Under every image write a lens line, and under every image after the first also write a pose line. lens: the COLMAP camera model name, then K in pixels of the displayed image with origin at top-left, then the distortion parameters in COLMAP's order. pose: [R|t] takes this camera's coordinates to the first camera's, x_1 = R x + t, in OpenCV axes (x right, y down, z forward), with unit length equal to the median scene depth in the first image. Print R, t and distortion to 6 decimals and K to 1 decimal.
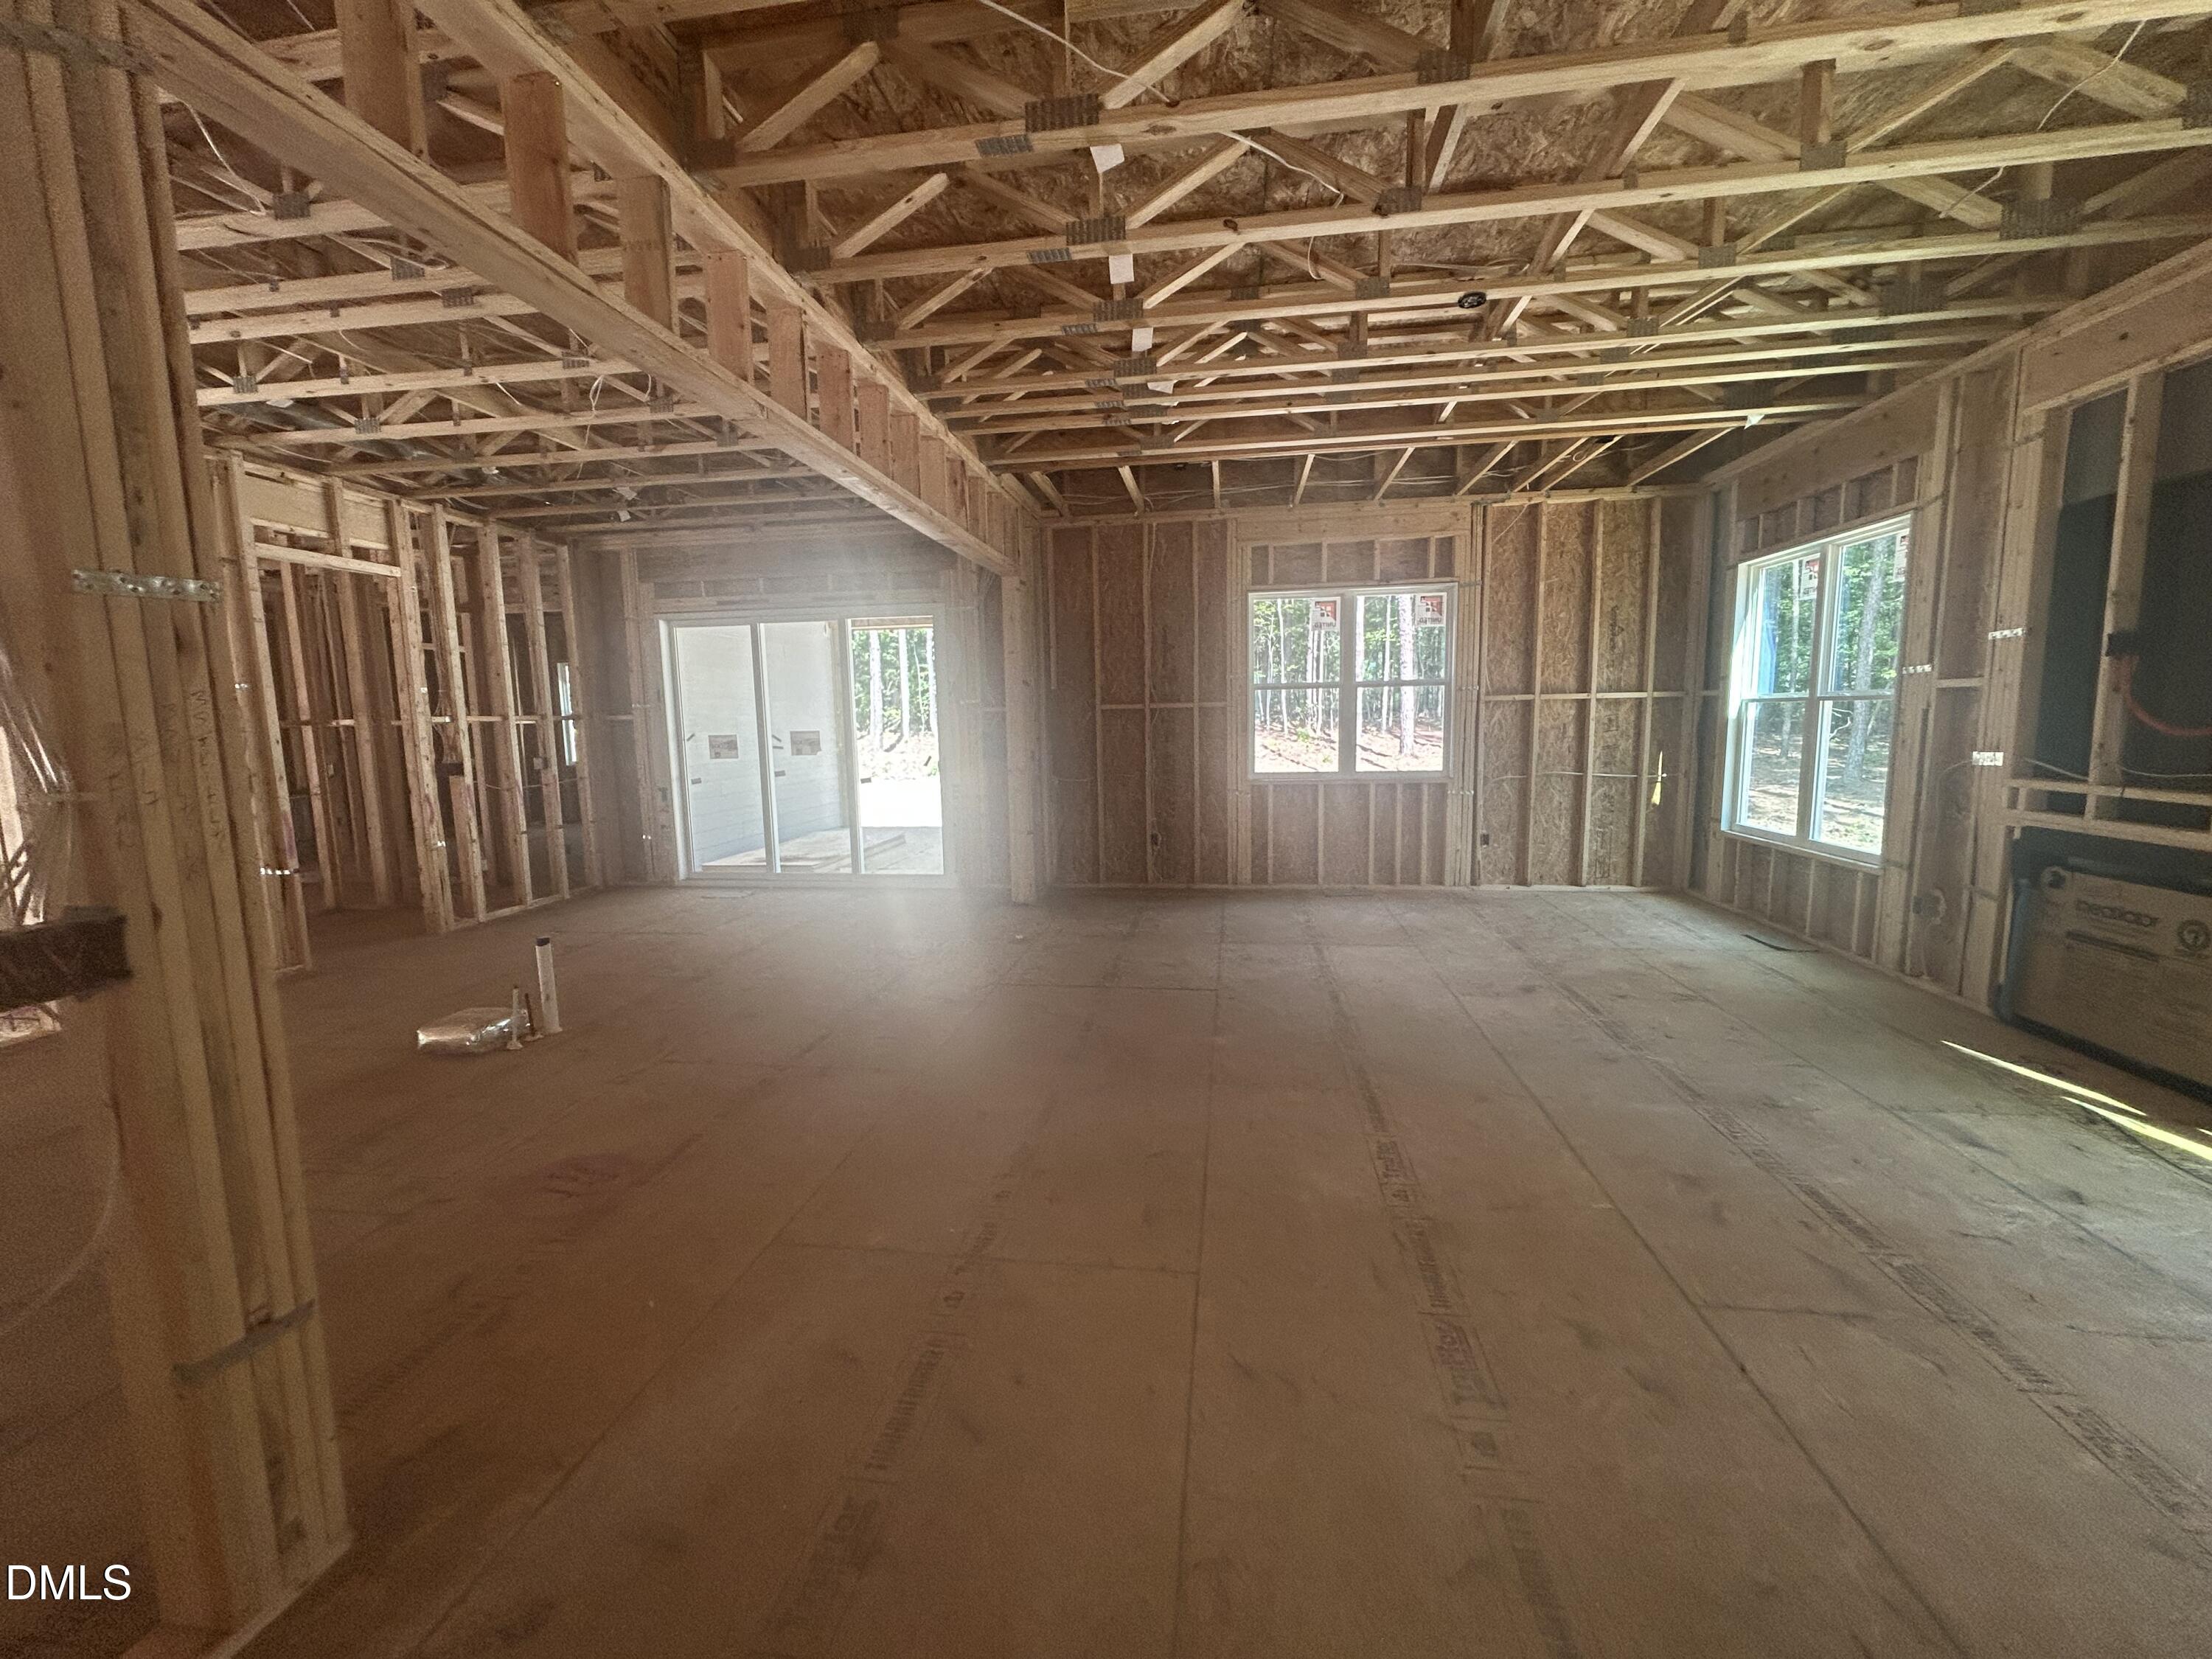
lens RADIAL K [[890.5, 0, 1103.3], [0, 890.5, 825.2], [0, 0, 1]] dist [-0.000509, 0.000729]
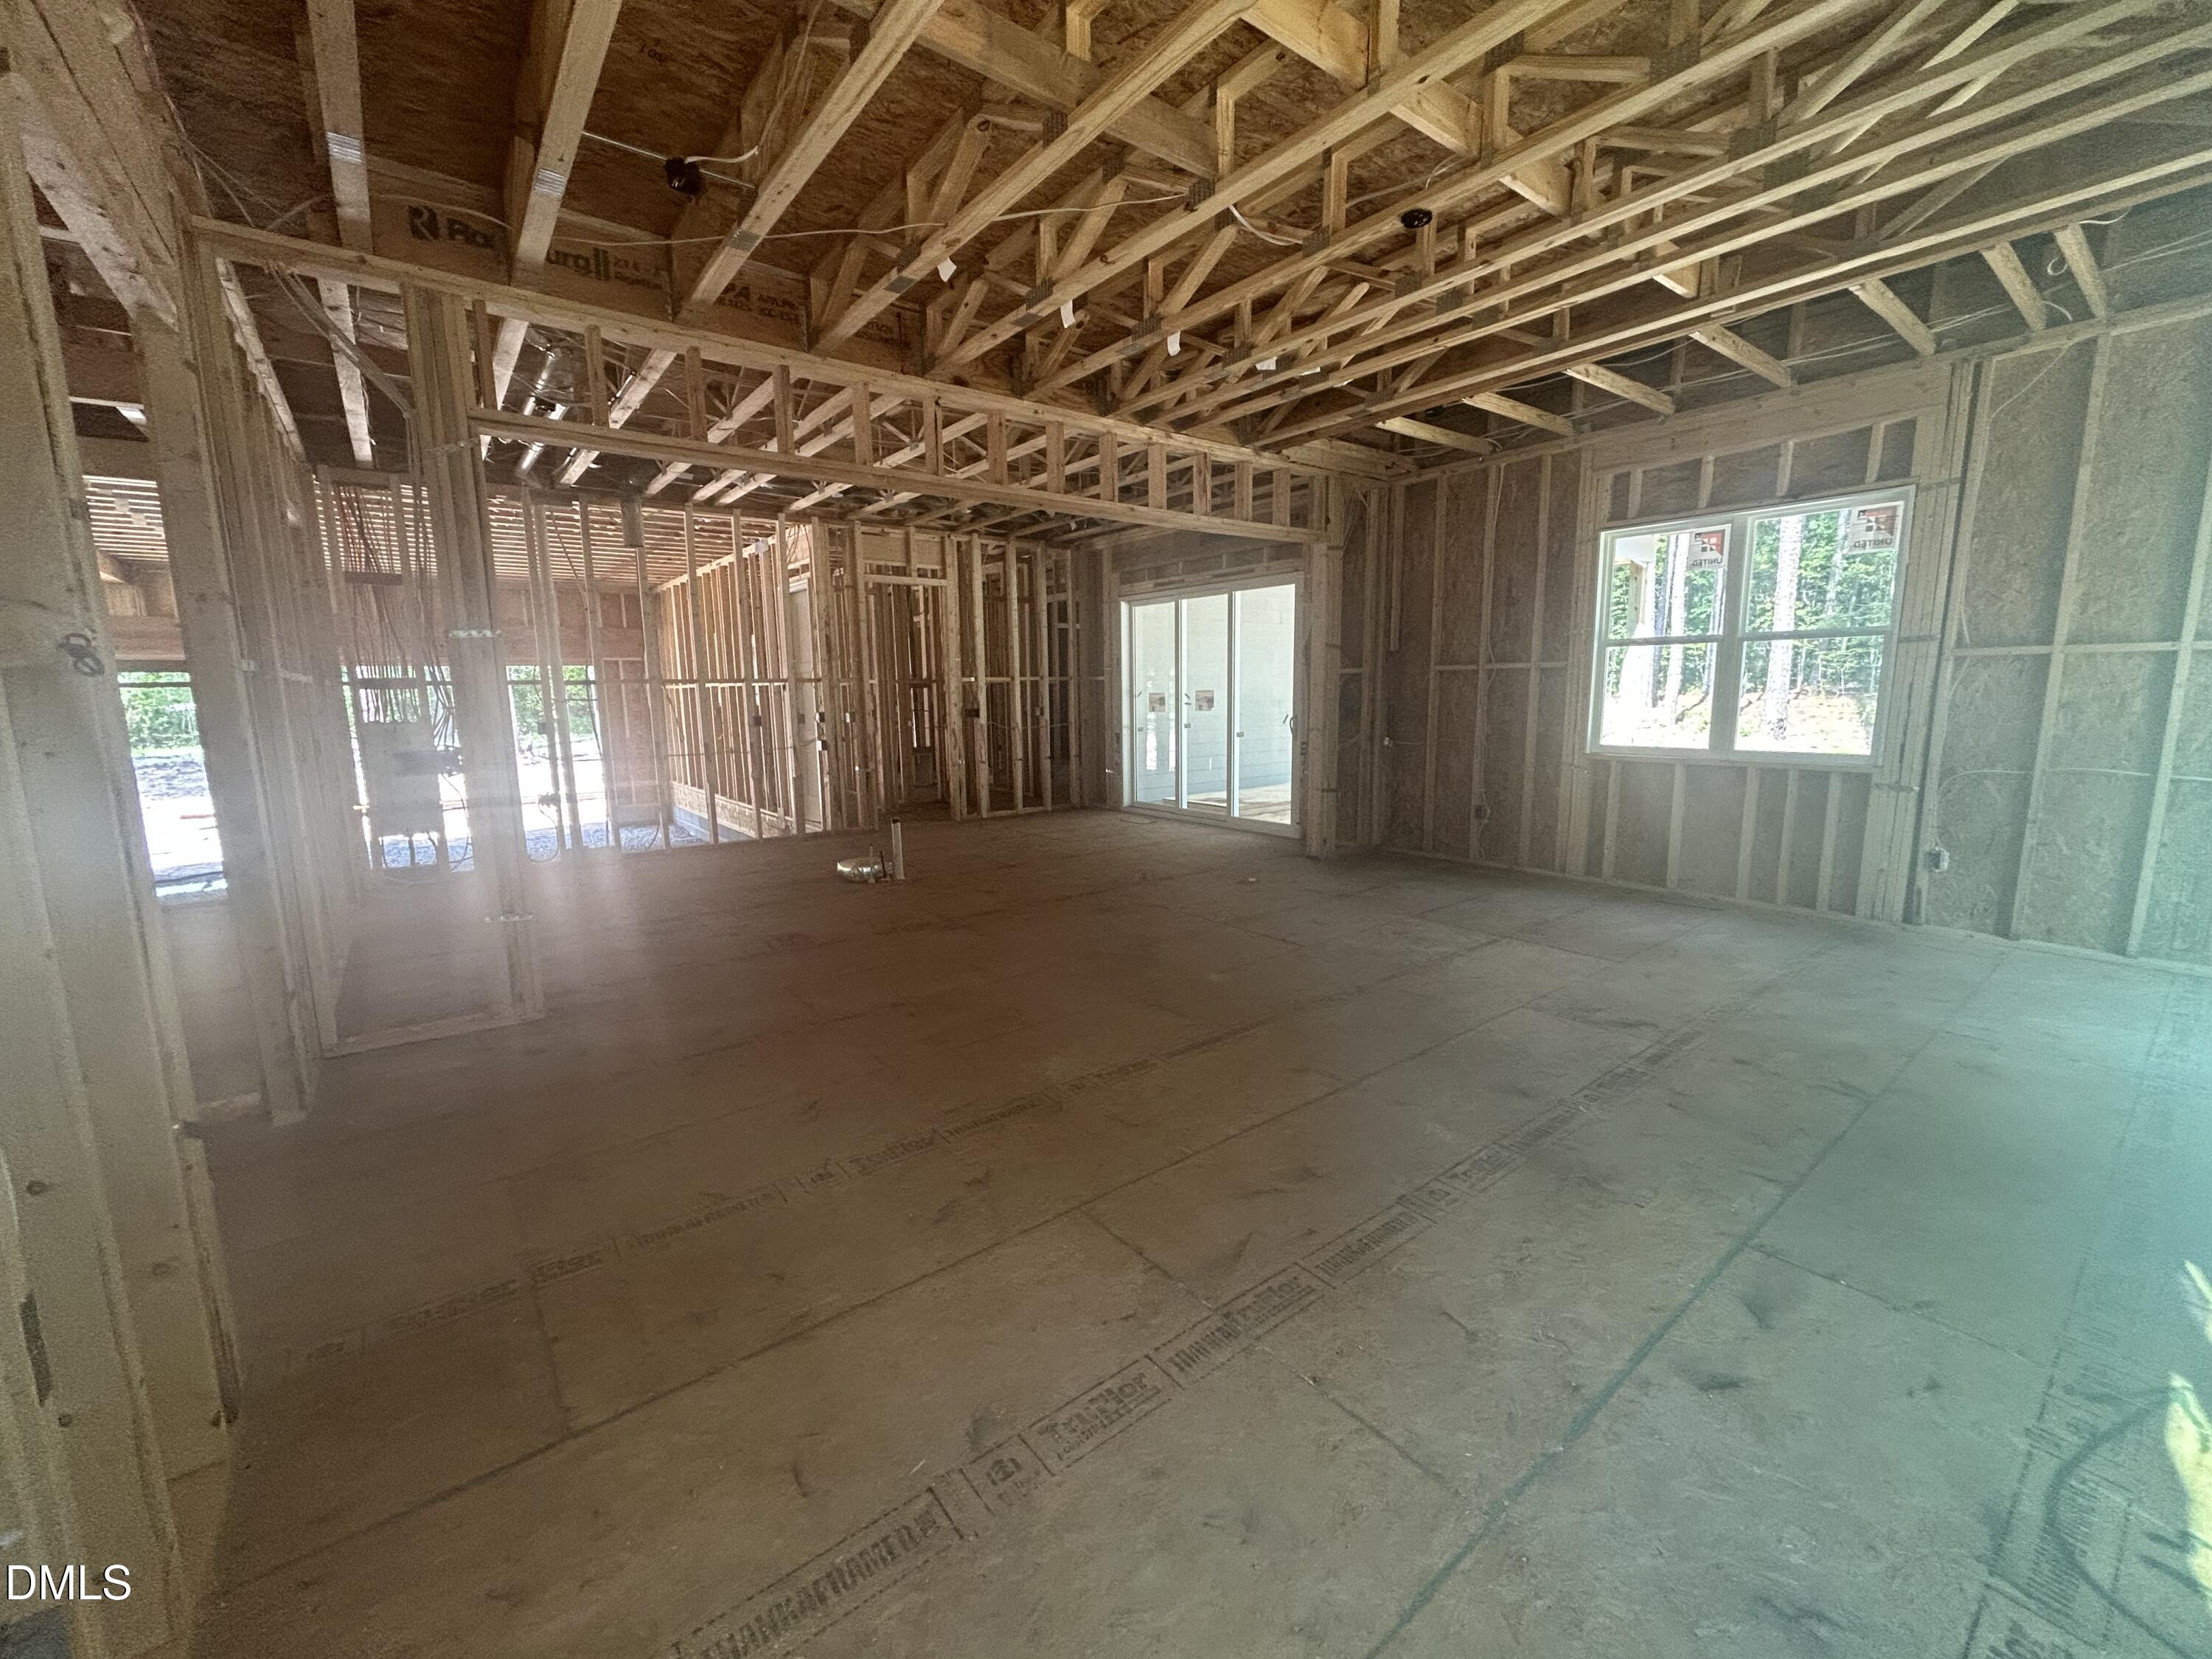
lens RADIAL K [[890.5, 0, 1106.5], [0, 890.5, 828.2], [0, 0, 1]] dist [-0.000509, 0.000729]
pose [[0.721966, 0.117303, -0.681913, 0.459261], [-0.084641, 0.993096, 0.081221, -0.011082], [0.686732, -0.000921, 0.726910, 0.066505]]
